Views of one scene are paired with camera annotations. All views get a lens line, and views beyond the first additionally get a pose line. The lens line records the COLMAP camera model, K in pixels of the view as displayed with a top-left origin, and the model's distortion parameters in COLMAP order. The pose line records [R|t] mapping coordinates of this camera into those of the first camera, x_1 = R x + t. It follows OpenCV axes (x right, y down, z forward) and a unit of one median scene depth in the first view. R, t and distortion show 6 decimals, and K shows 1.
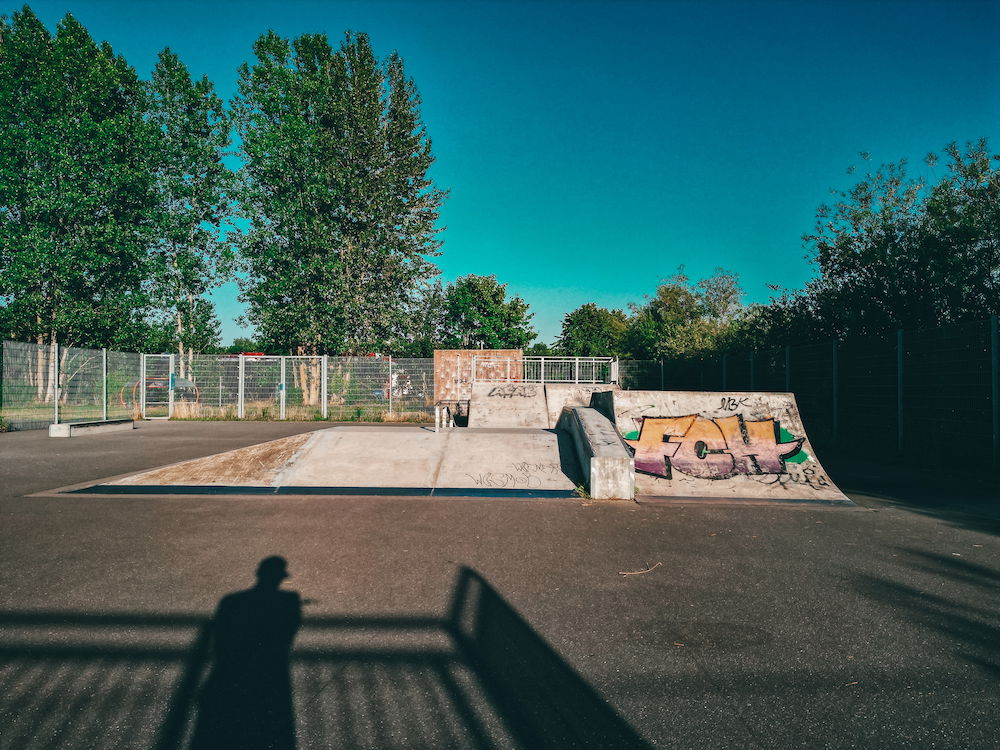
lens RADIAL K [[697.1, 0, 500.0], [0, 697.1, 375.0], [0, 0, 1]] dist [0.087864, -0.069341]
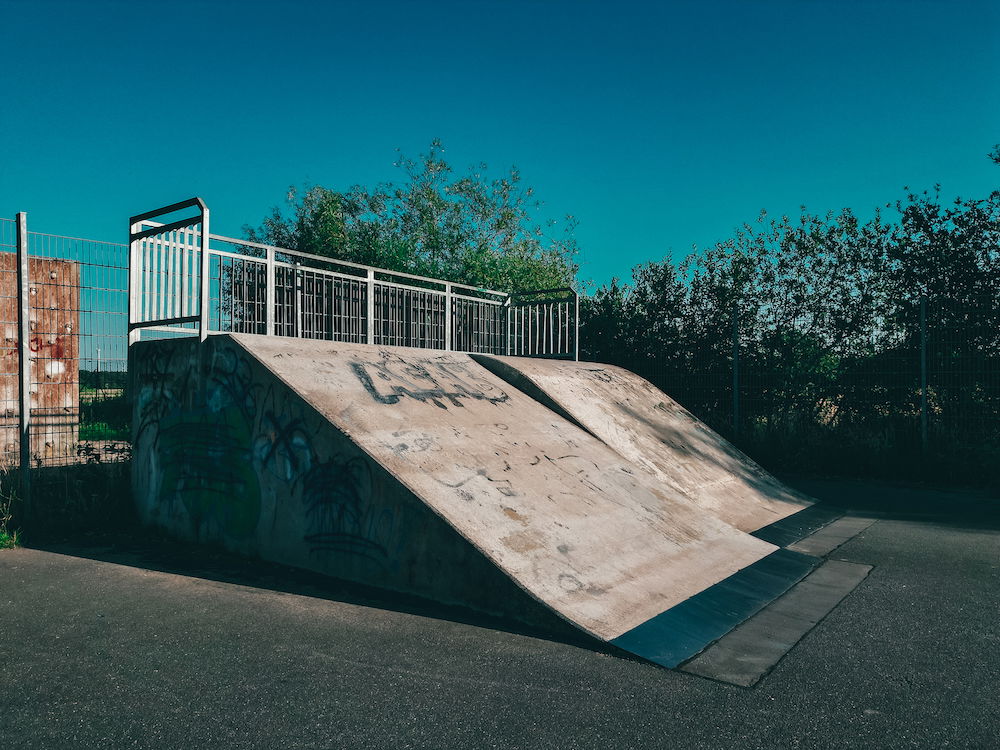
lens RADIAL K [[696.5, 0, 495.5], [0, 696.5, 373.8], [0, 0, 1]] dist [0.080719, -0.077684]
pose [[0.607503, 0.017355, 0.794128, -0.379232], [-0.019917, 0.999780, -0.006612, 0.054468], [-0.794068, -0.011800, 0.607714, 2.016998]]
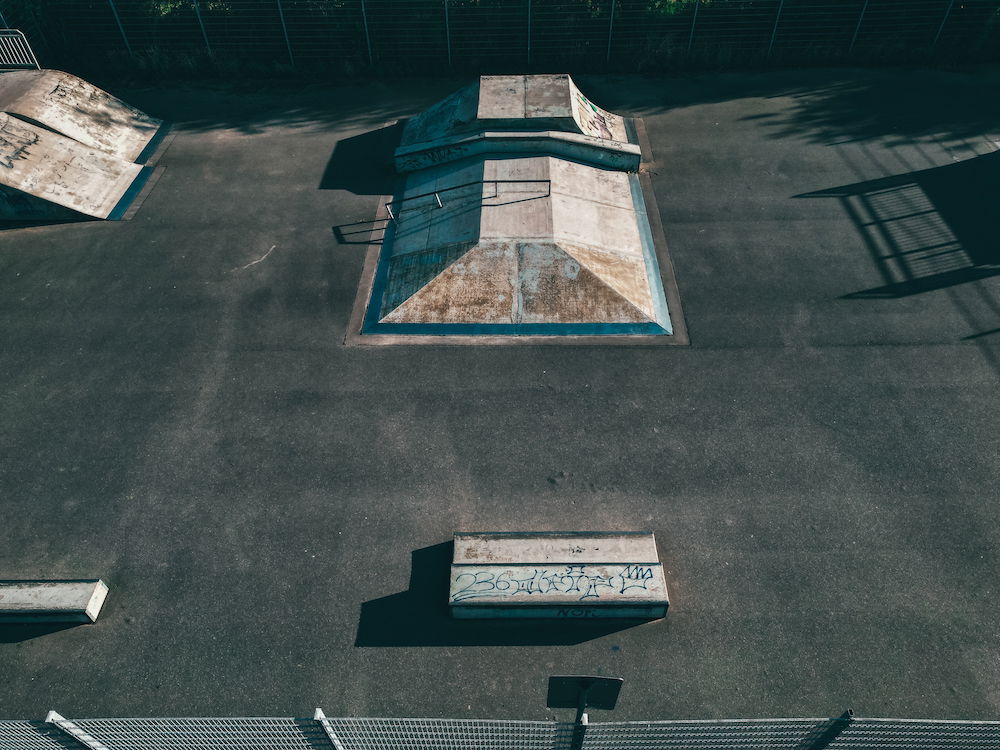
lens RADIAL K [[696.5, 0, 495.5], [0, 696.5, 373.8], [0, 0, 1]] dist [0.080719, -0.077684]
pose [[0.009085, -0.724411, 0.689309, -1.563219], [-0.004280, 0.689303, 0.724461, -0.829929], [-0.999950, -0.009532, 0.003161, 1.202533]]
